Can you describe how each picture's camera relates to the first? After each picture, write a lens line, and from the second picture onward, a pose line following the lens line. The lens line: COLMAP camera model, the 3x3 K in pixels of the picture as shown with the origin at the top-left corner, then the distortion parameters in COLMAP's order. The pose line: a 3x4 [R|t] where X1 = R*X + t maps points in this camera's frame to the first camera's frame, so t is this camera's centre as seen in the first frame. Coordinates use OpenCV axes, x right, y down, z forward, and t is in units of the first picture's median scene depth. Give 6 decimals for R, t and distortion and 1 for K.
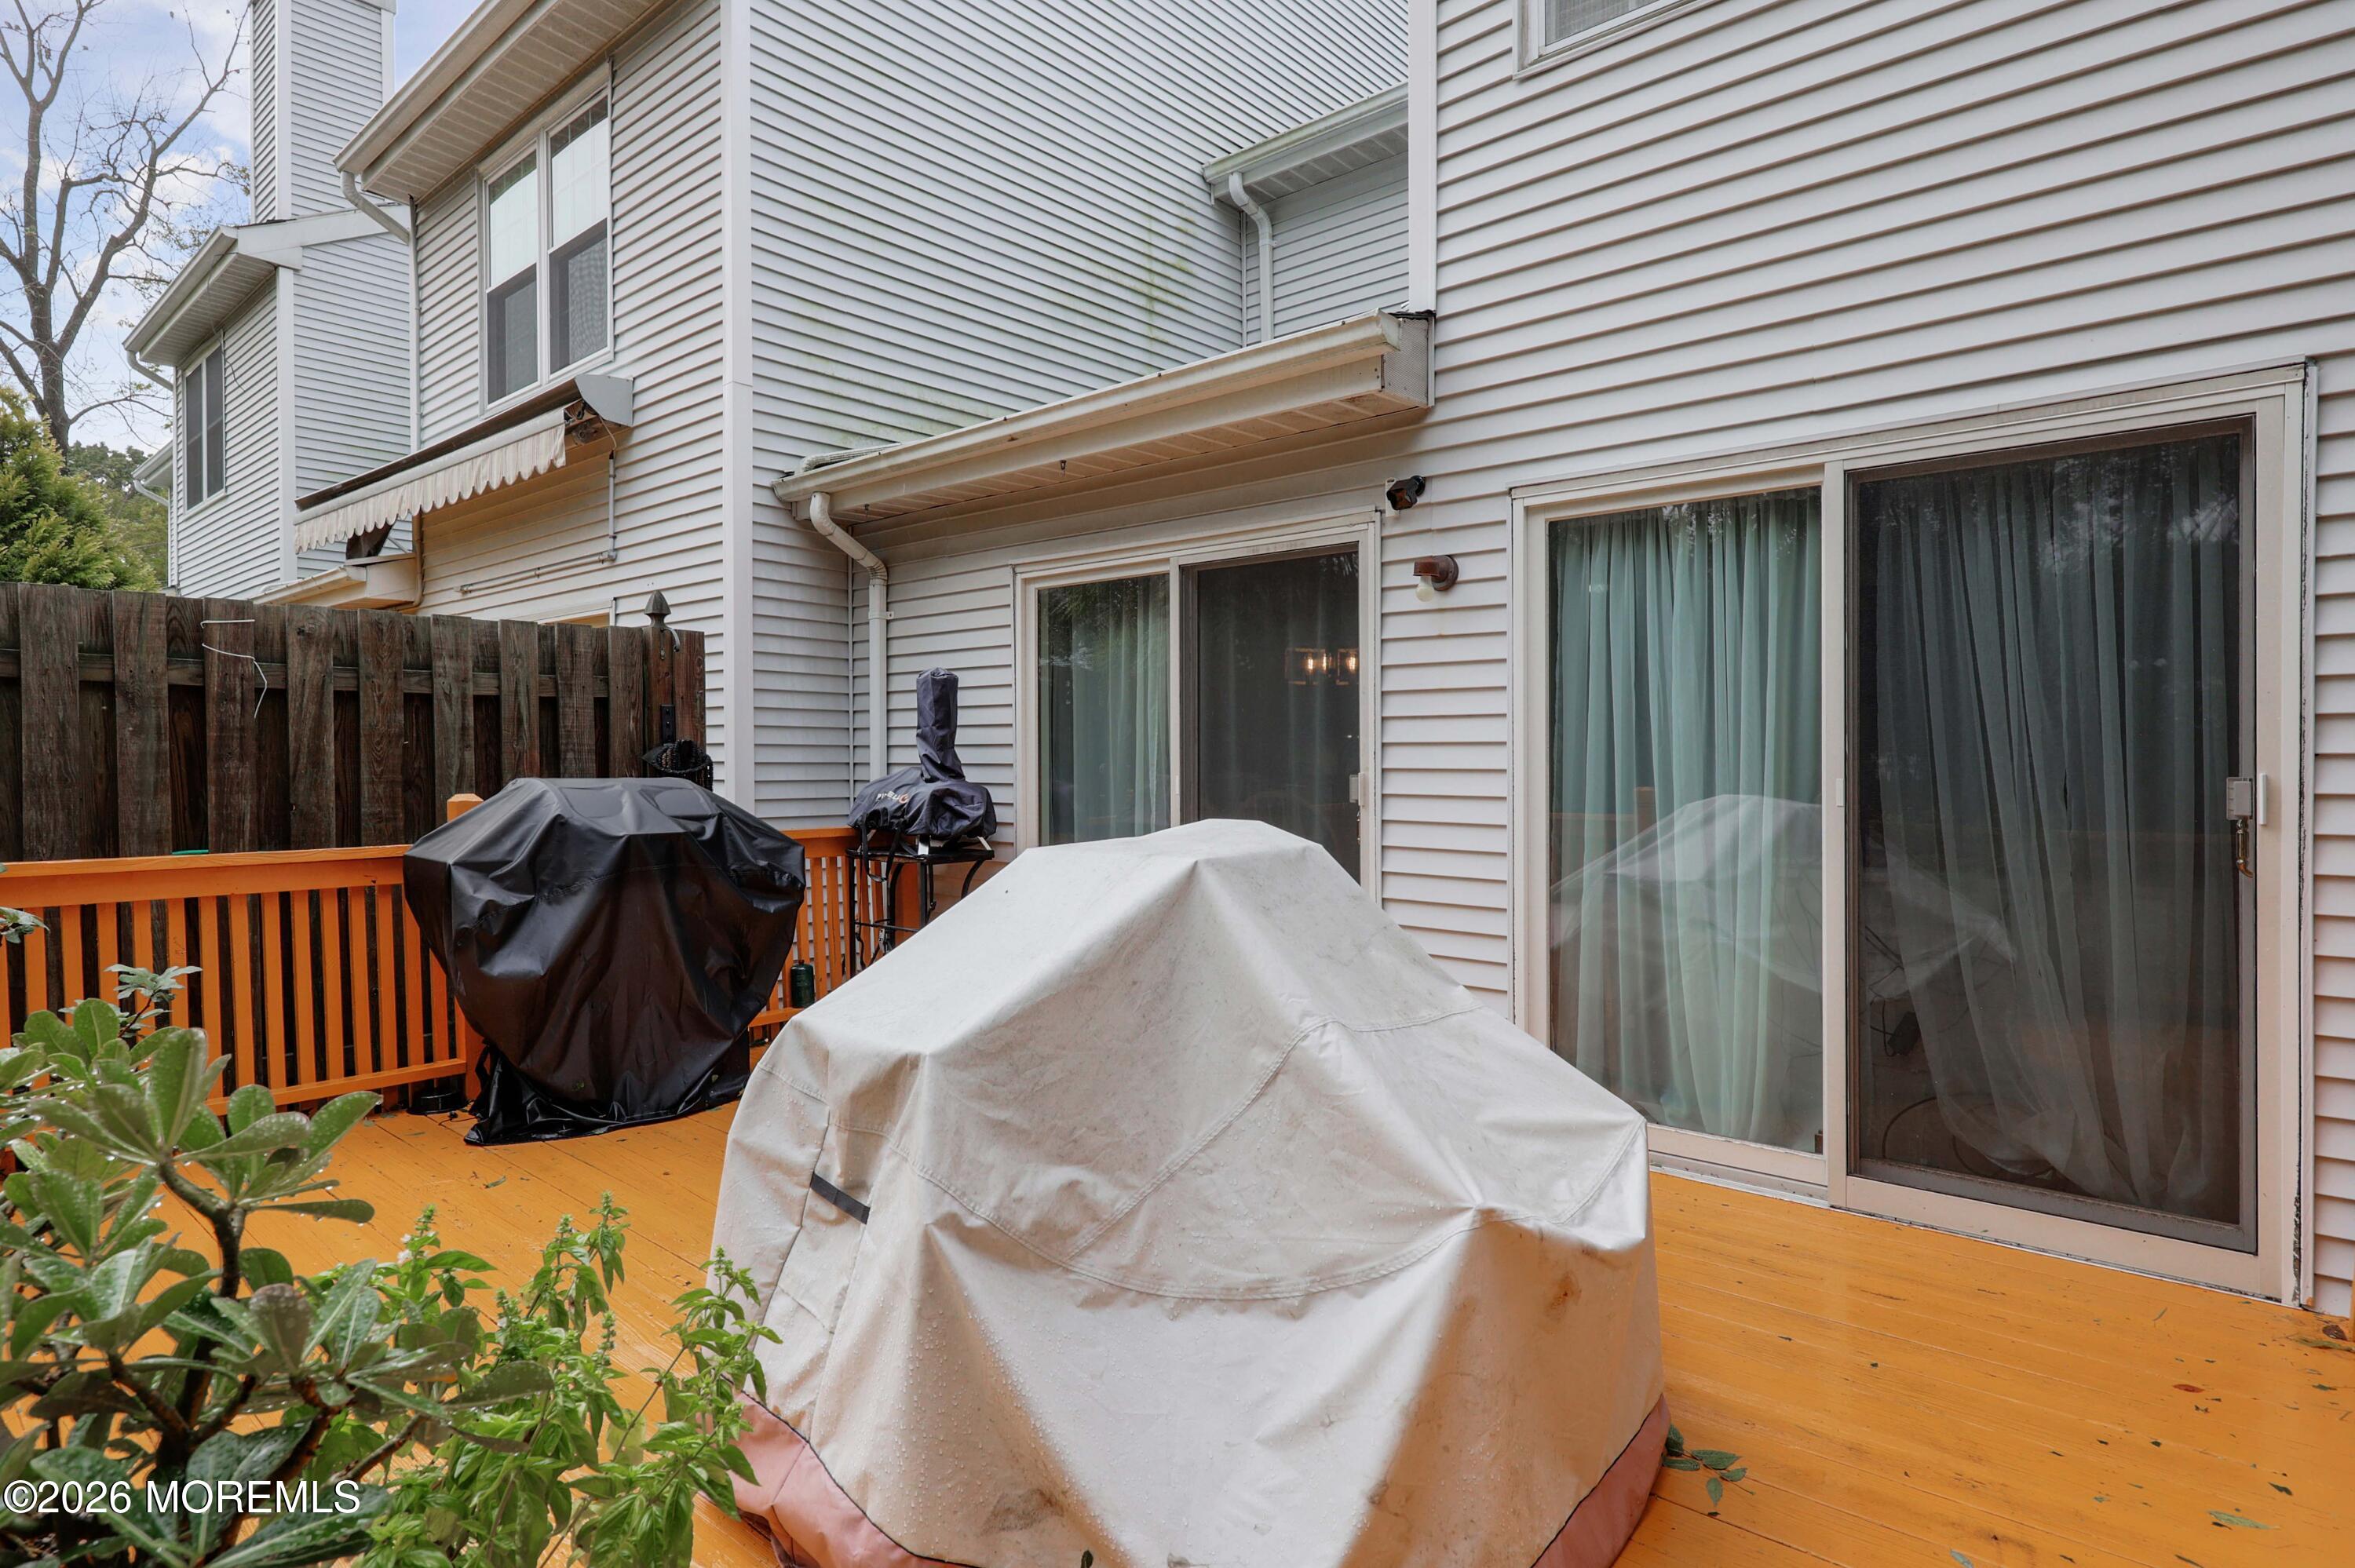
lens RADIAL K [[1264.7, 0, 1176.2], [0, 1264.7, 767.9], [0, 0, 1]] dist [-0.001035, -0.000445]
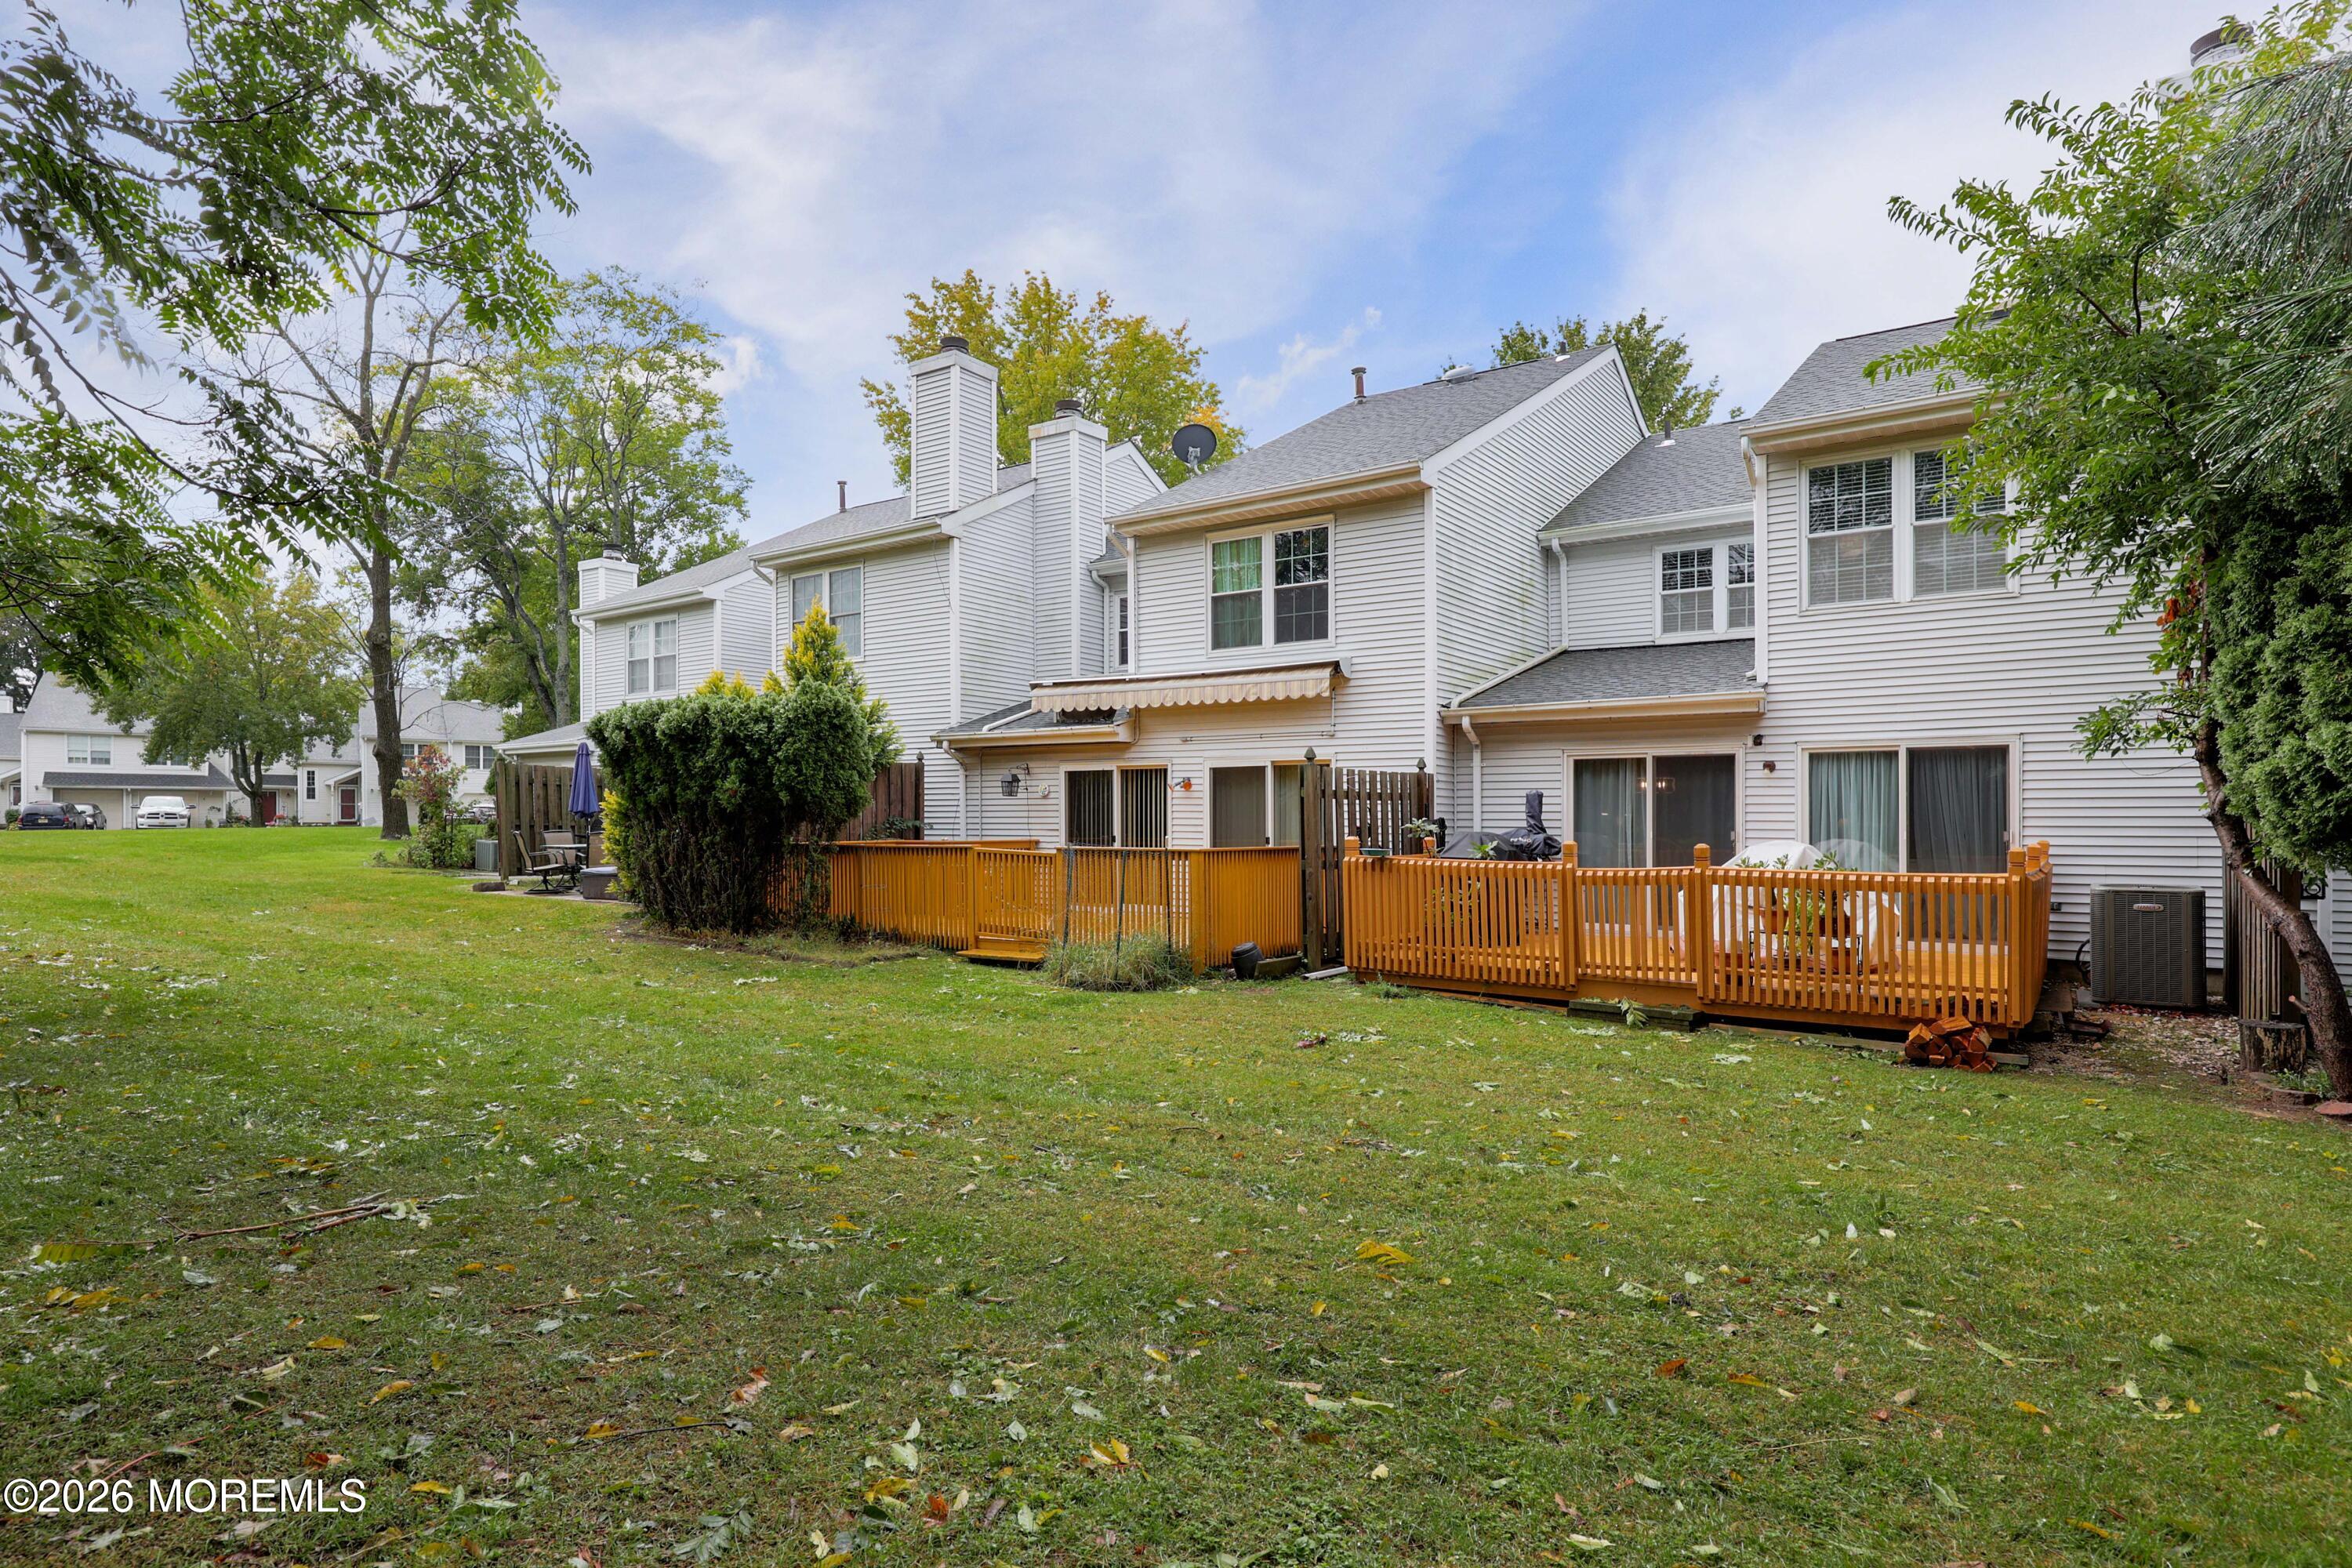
lens RADIAL K [[1282.2, 0, 1147.9], [0, 1282.2, 821.5], [0, 0, 1]] dist [-0.005391, -0.000087]
pose [[0.995651, 0.004613, 0.093048, -1.556699], [-0.003569, 0.999929, -0.011380, 0.022728], [-0.093094, 0.010998, 0.995597, -1.931547]]
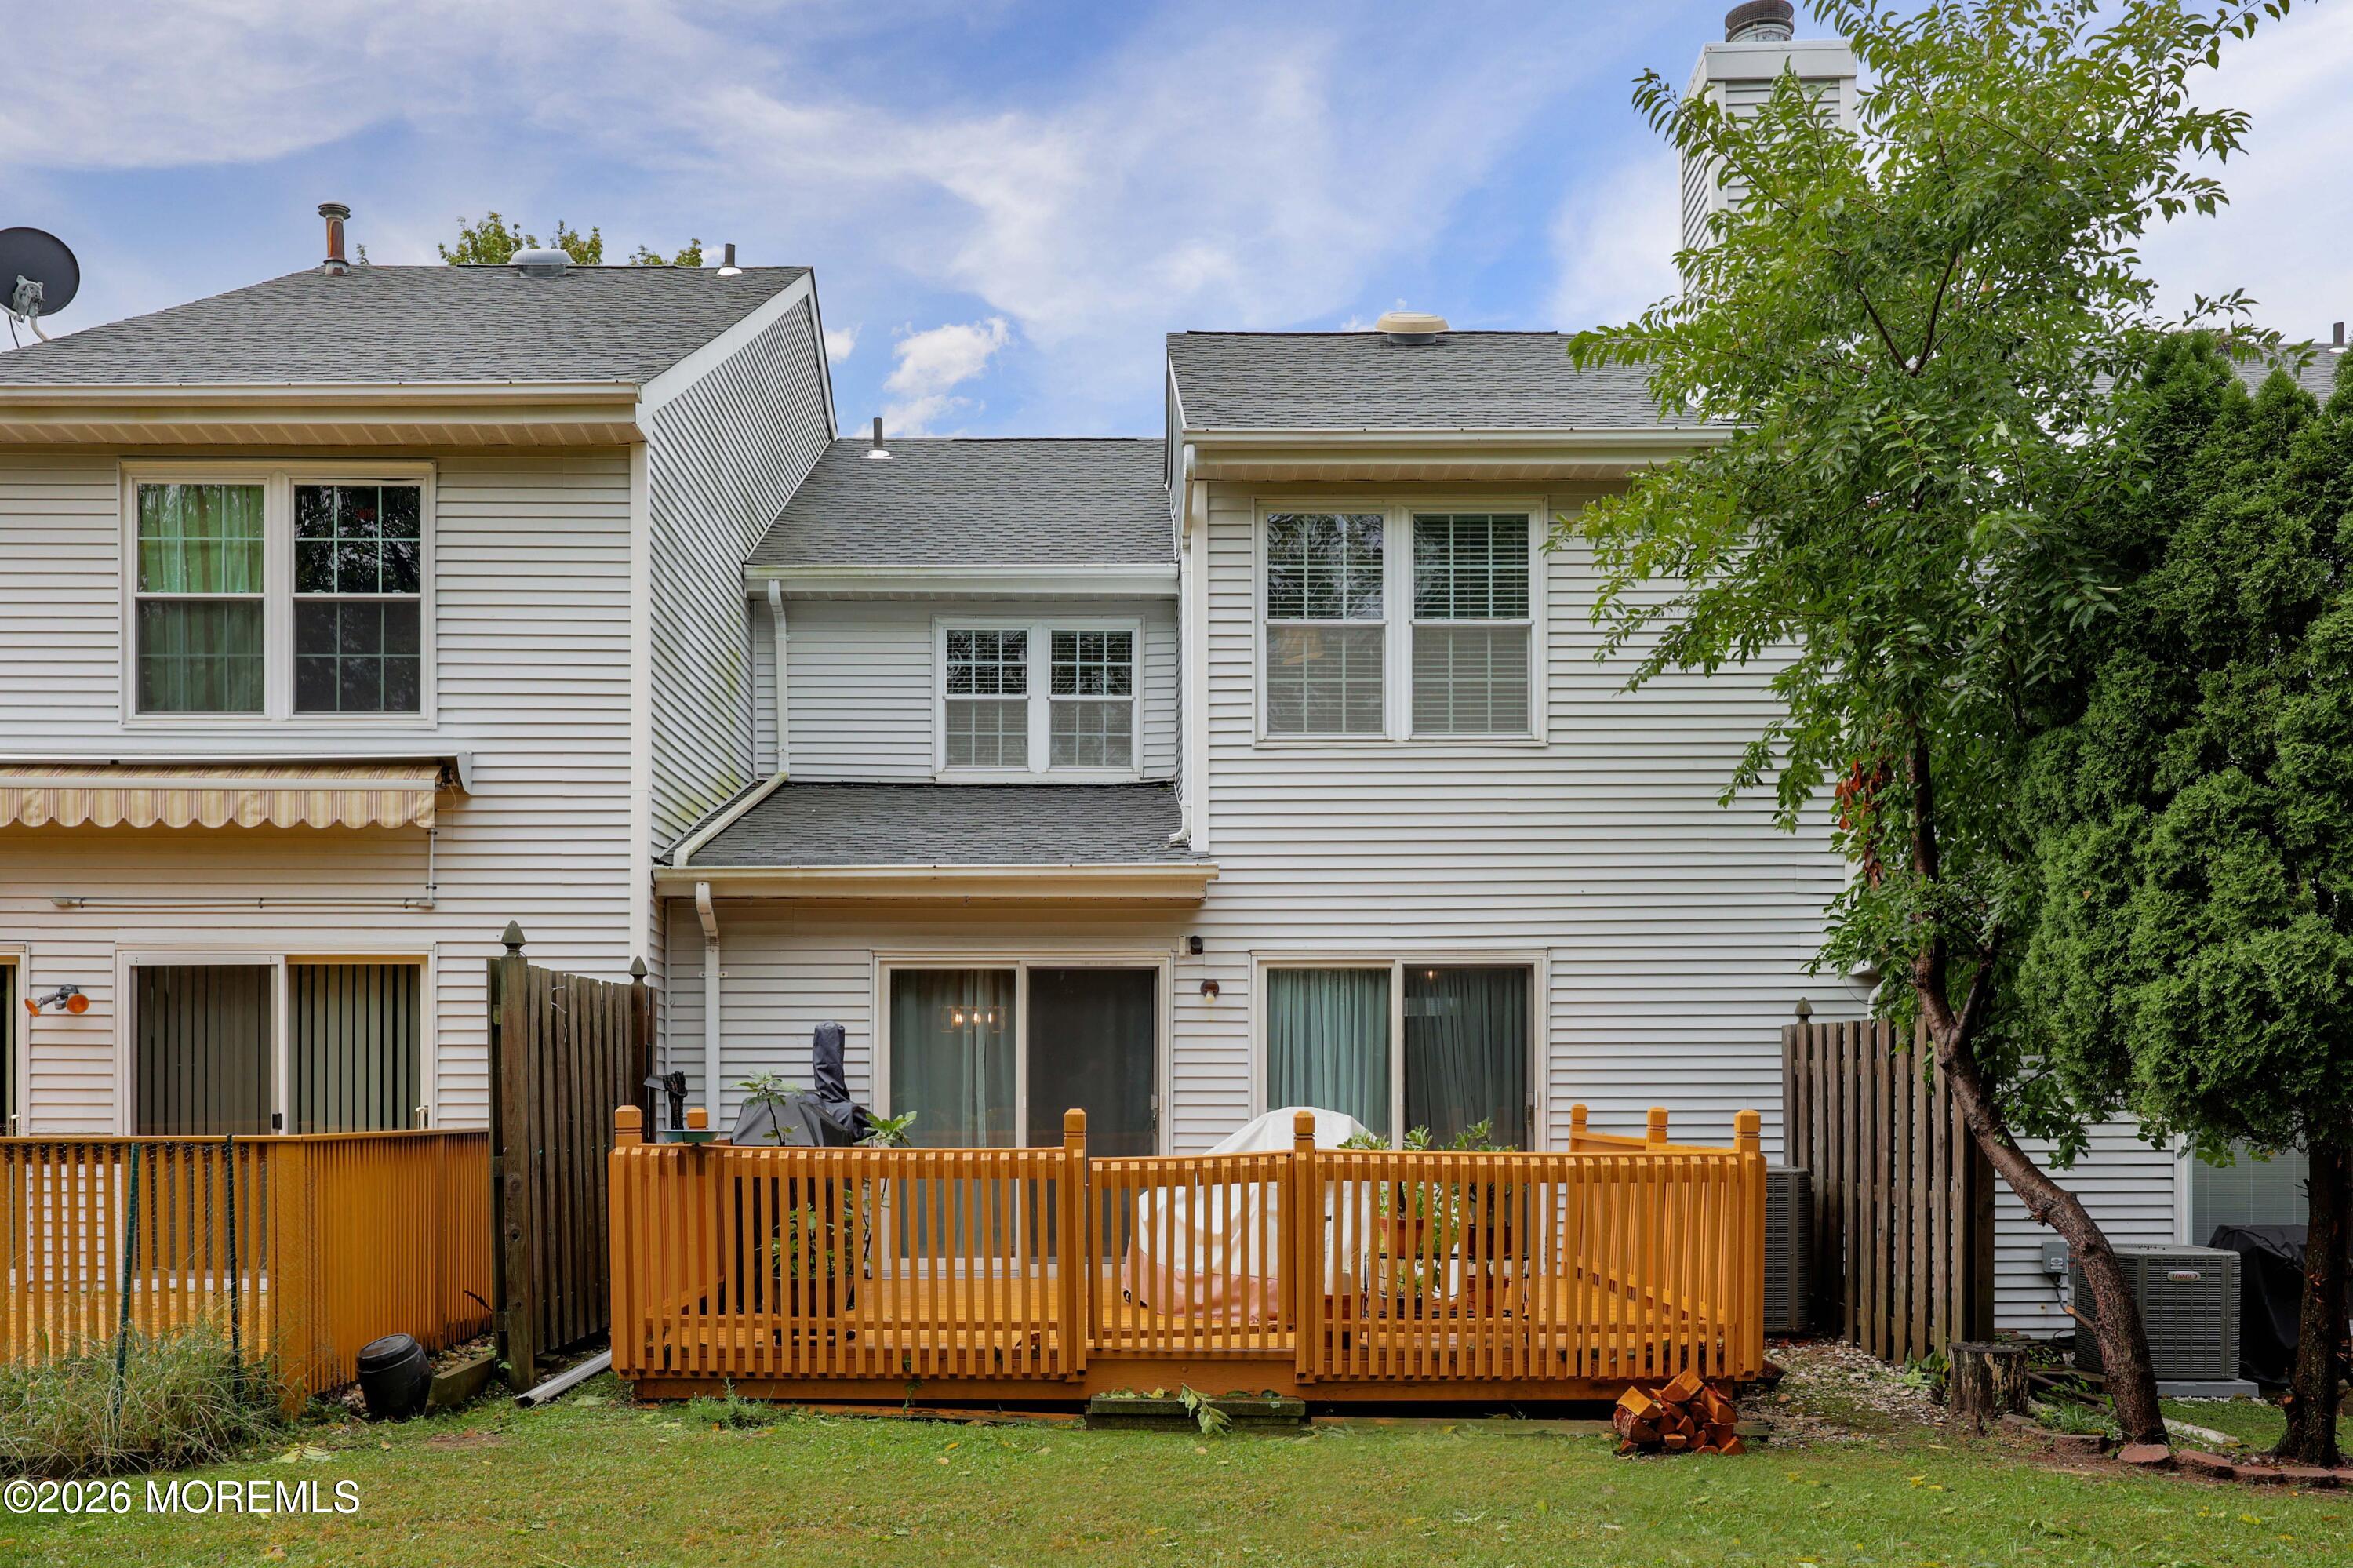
lens RADIAL K [[2125.7, 0, 1170.2], [0, 2125.7, 1096.0], [0, 0, 1]] dist [-0.003971, 0.004585]
pose [[0.734901, 0.000456, 0.678174, -1.956213], [0.007887, 0.999926, -0.009219, 0.037158], [-0.678128, 0.012124, 0.734843, -1.281326]]
